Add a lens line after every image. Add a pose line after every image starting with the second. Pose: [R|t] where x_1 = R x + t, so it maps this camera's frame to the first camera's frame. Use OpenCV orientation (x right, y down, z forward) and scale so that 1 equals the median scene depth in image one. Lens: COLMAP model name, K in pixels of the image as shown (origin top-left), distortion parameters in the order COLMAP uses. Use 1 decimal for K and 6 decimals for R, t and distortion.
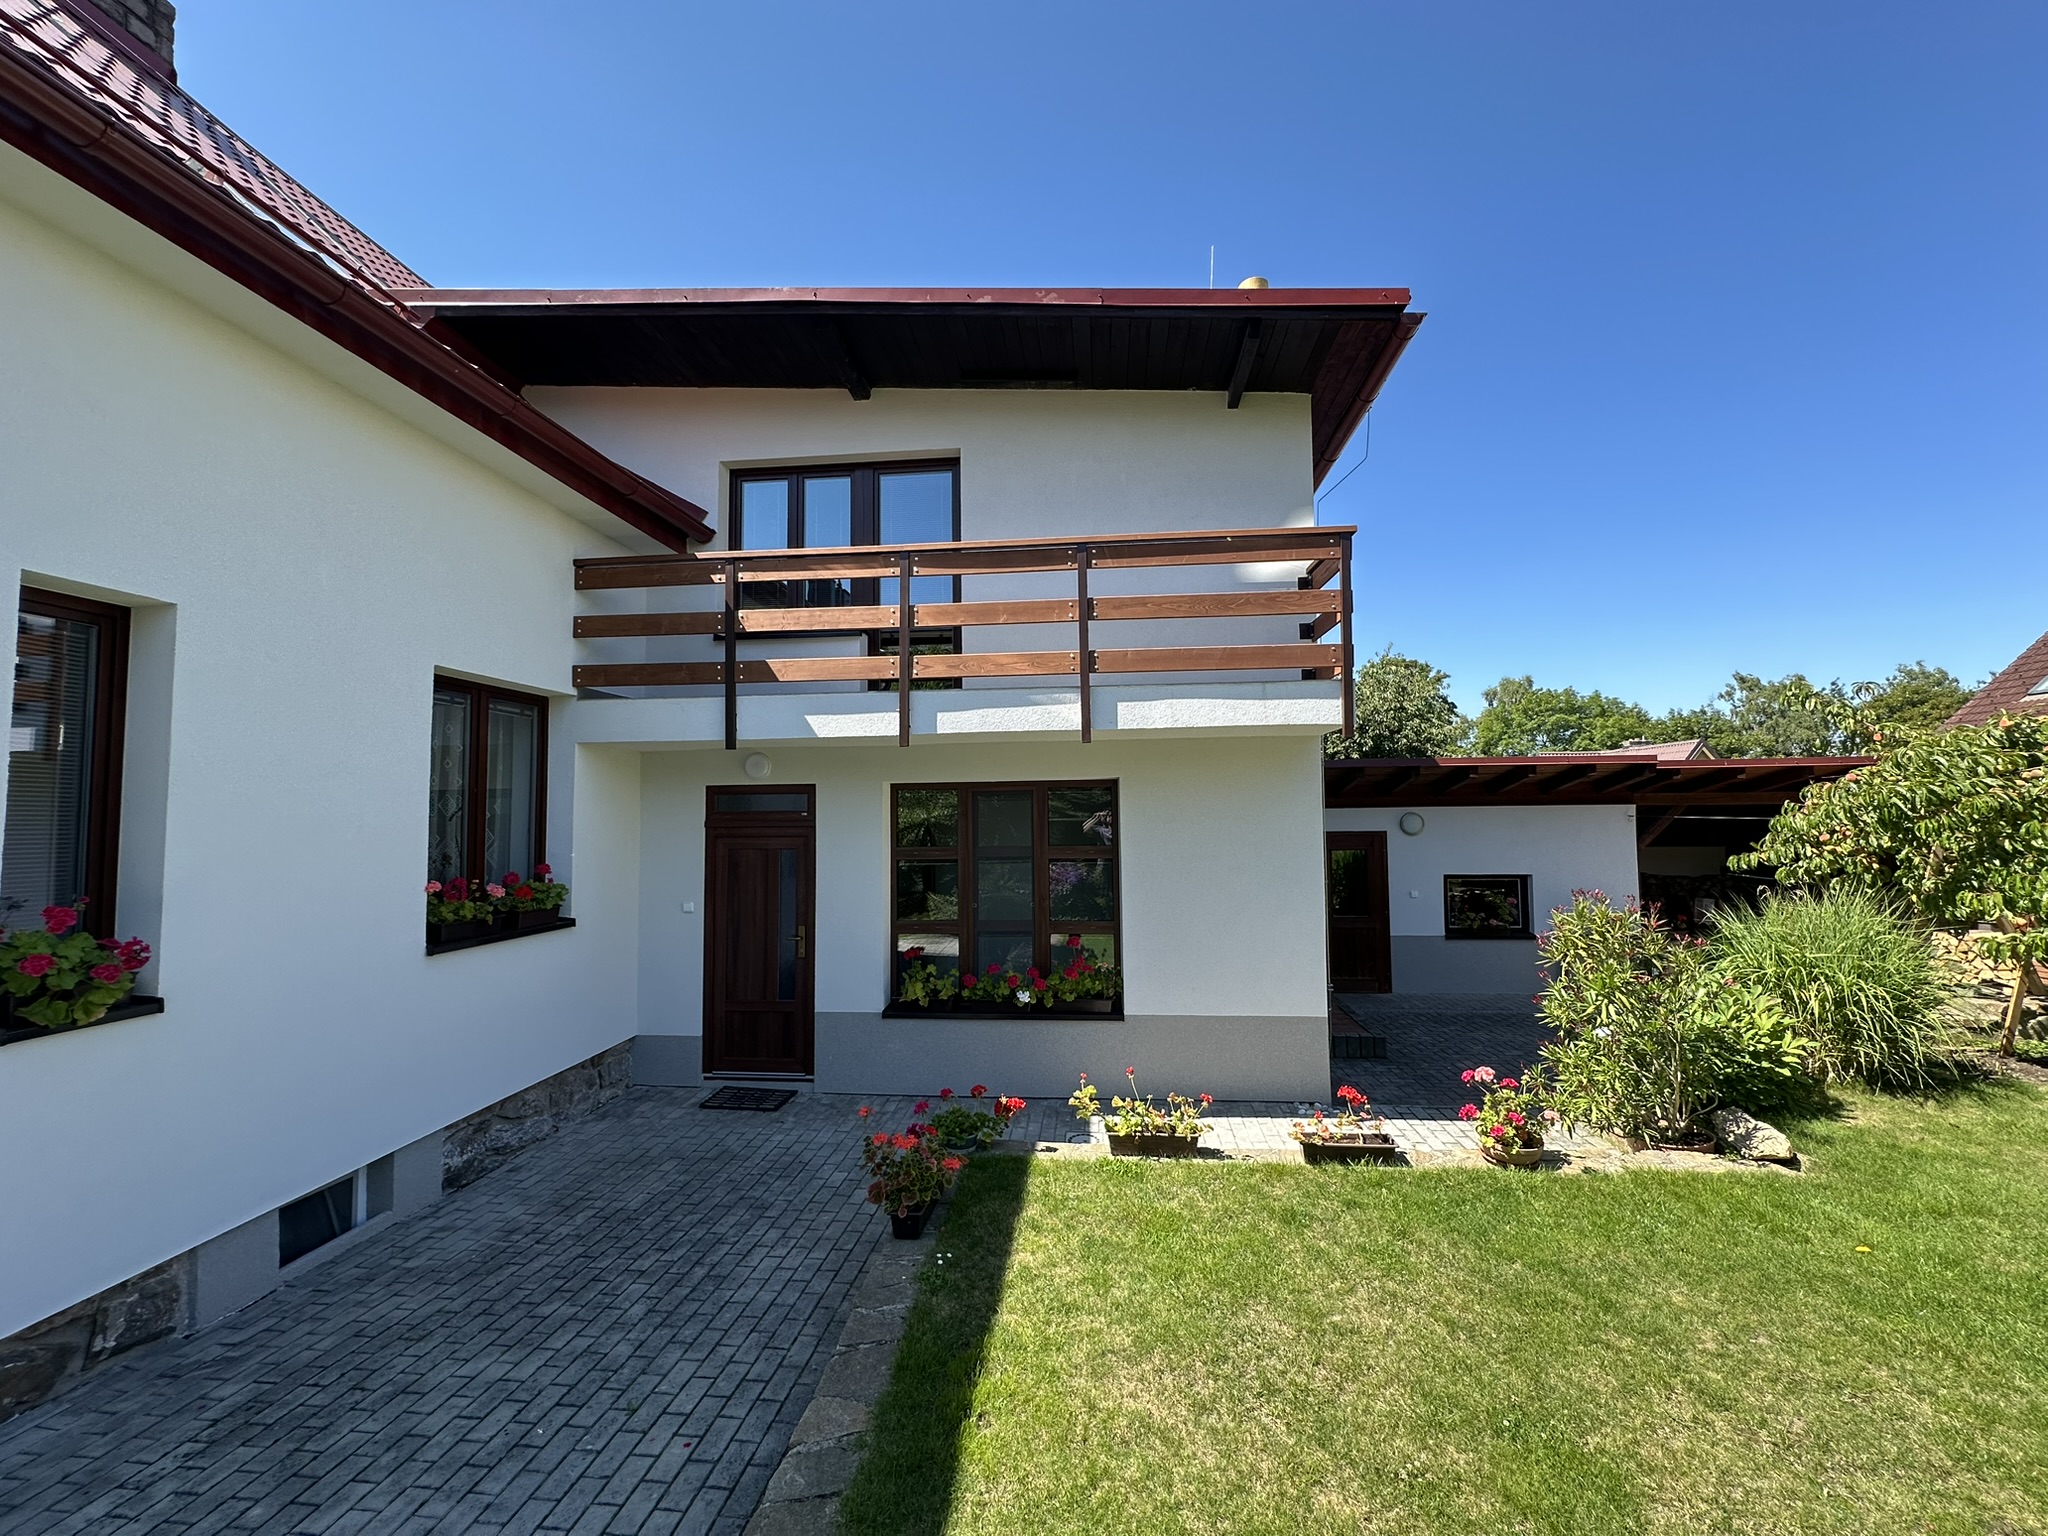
lens RADIAL K [[812.8, 0, 1024.0], [0, 812.8, 768.0], [0, 0, 1]] dist [-0.005726, 0.001203]
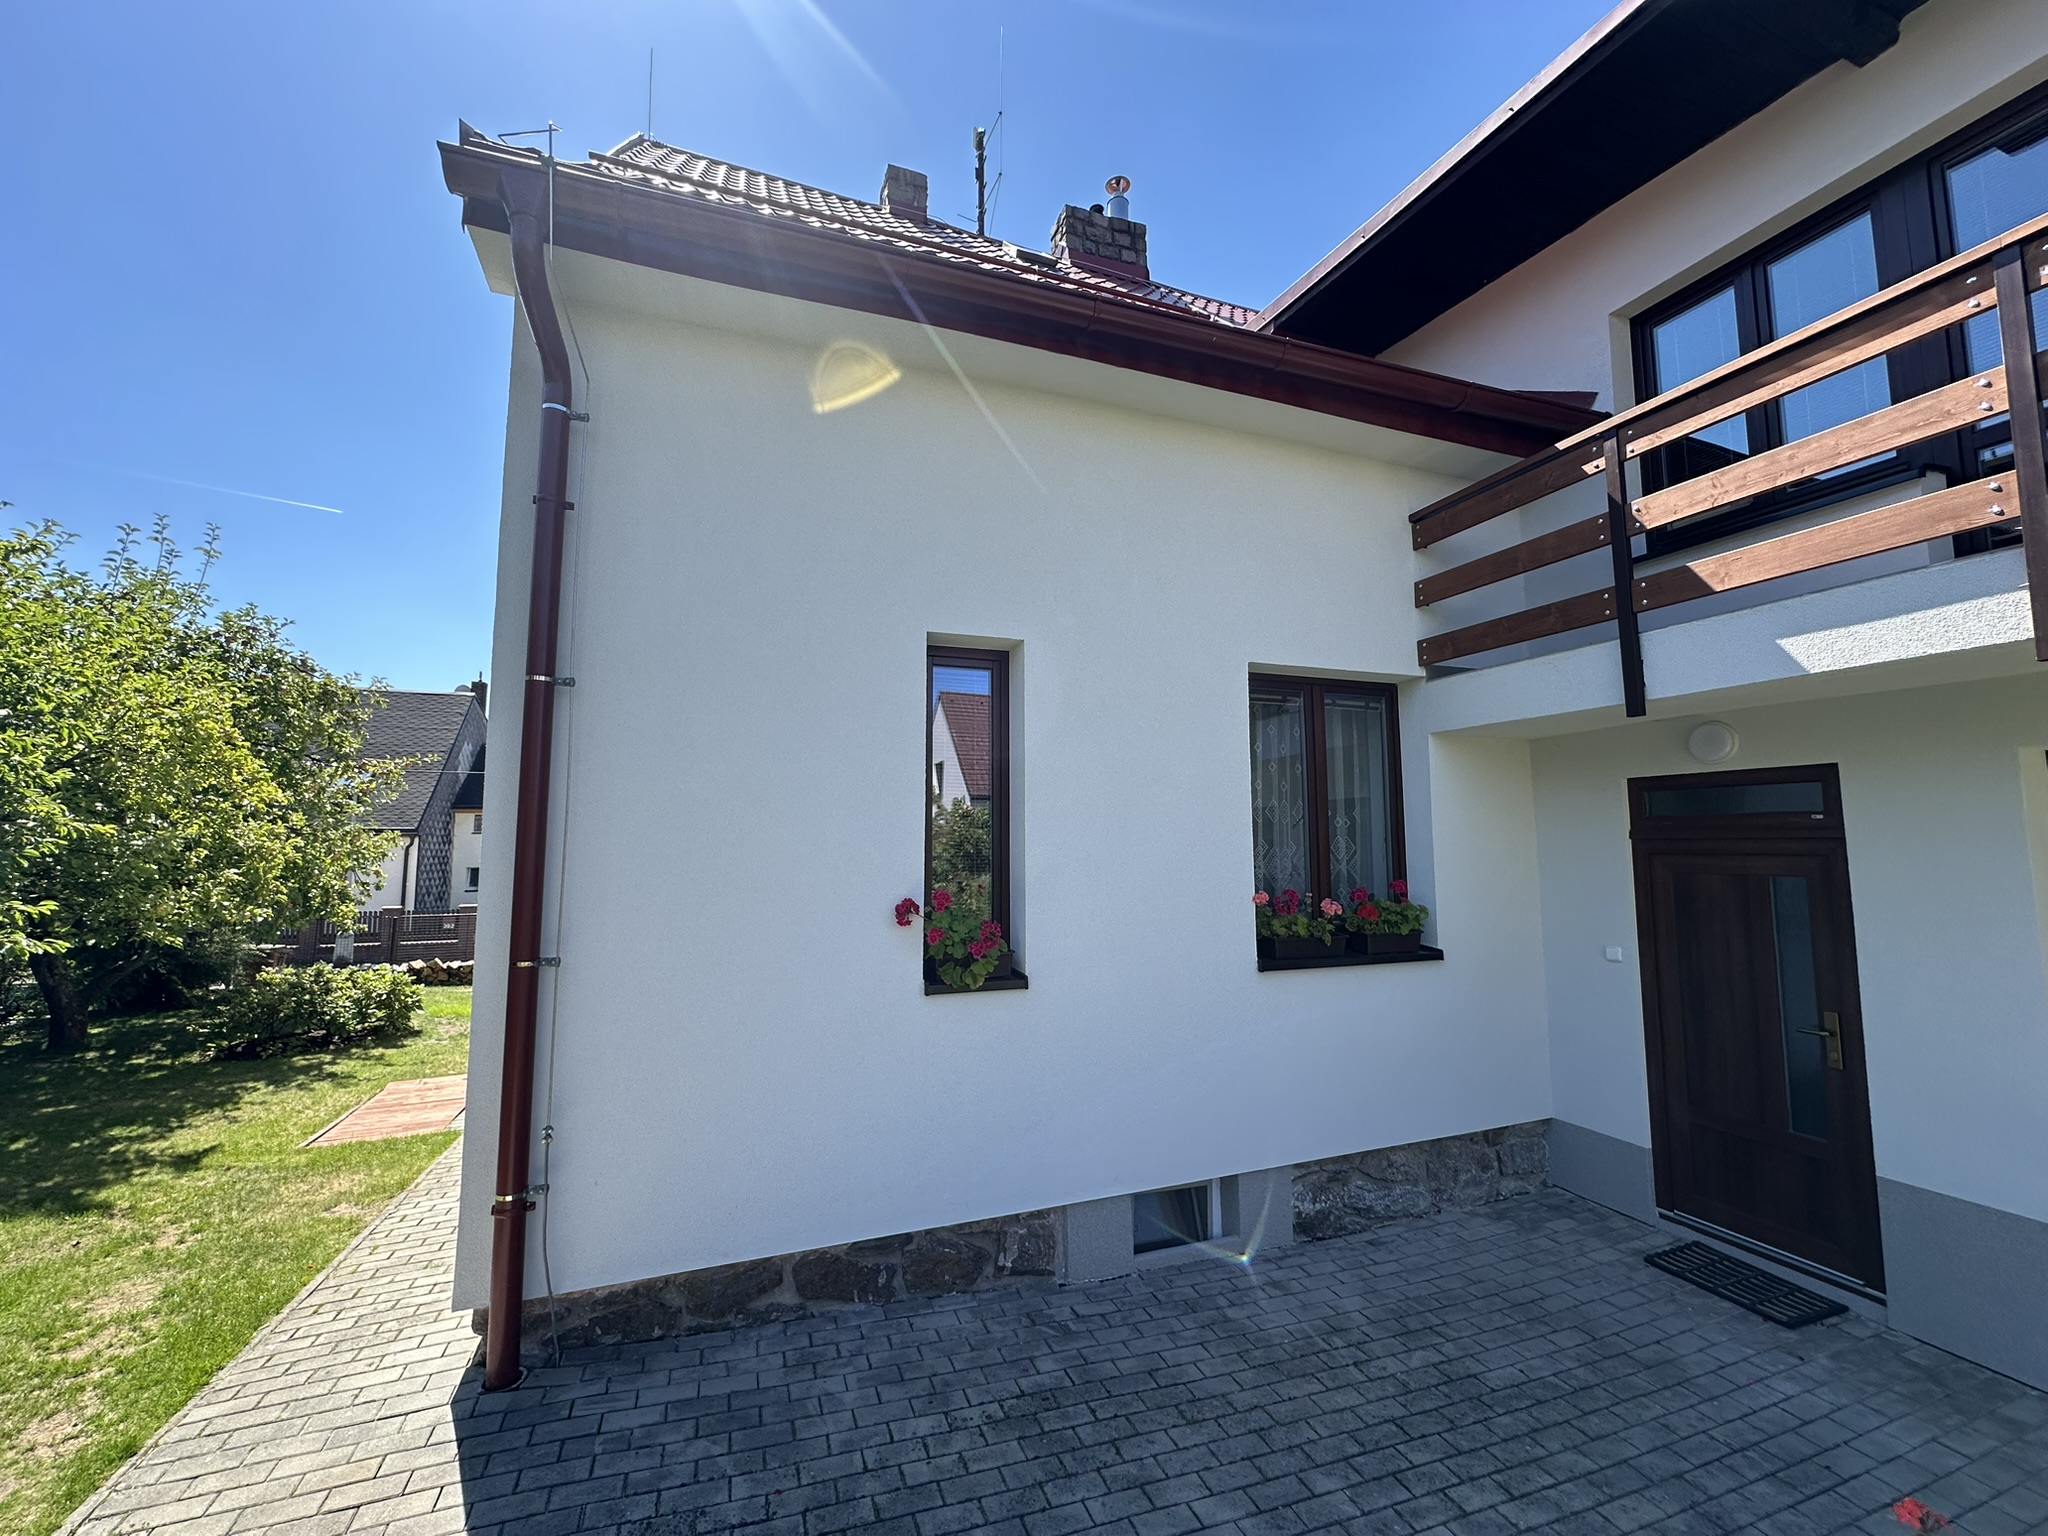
lens RADIAL K [[812.8, 0, 1024.0], [0, 812.8, 768.0], [0, 0, 1]] dist [-0.005726, 0.001203]
pose [[0.439424, -0.072942, -0.895313, -0.000880], [0.050590, 0.997125, -0.056406, 0.030530], [0.896854, -0.020508, 0.441851, 0.282951]]
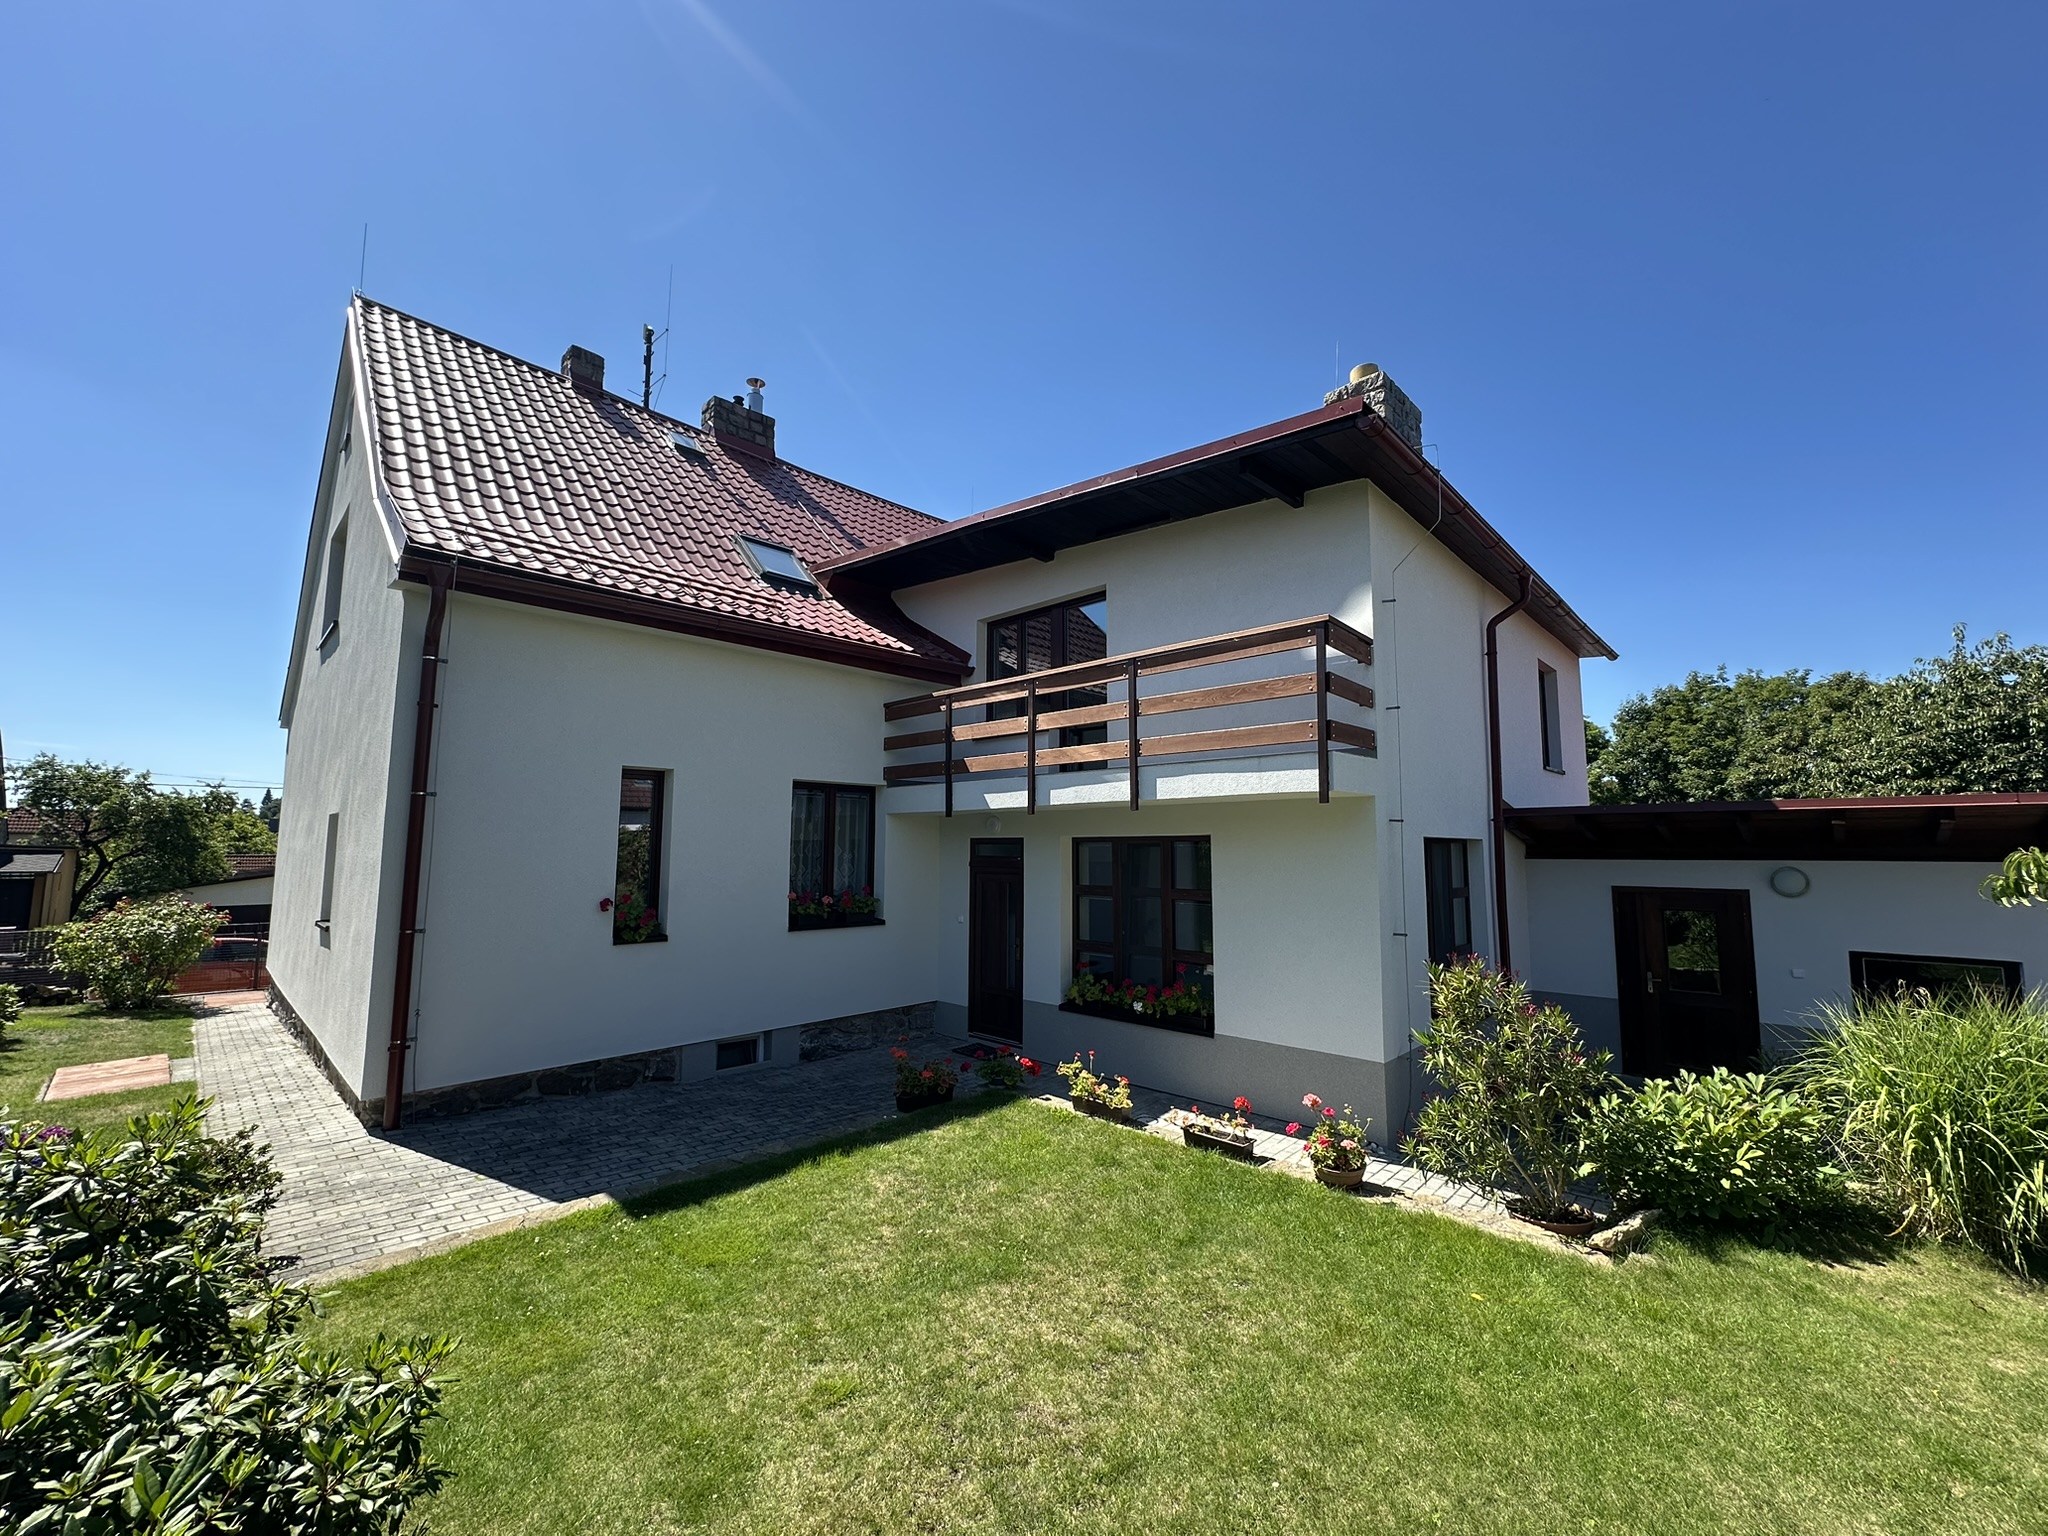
lens RADIAL K [[812.8, 0, 1024.0], [0, 812.8, 768.0], [0, 0, 1]] dist [-0.005726, 0.001203]
pose [[0.782146, -0.048489, -0.621205, 0.738912], [0.023706, 0.998561, -0.048097, -0.039499], [0.622644, 0.022893, 0.782170, -0.133883]]
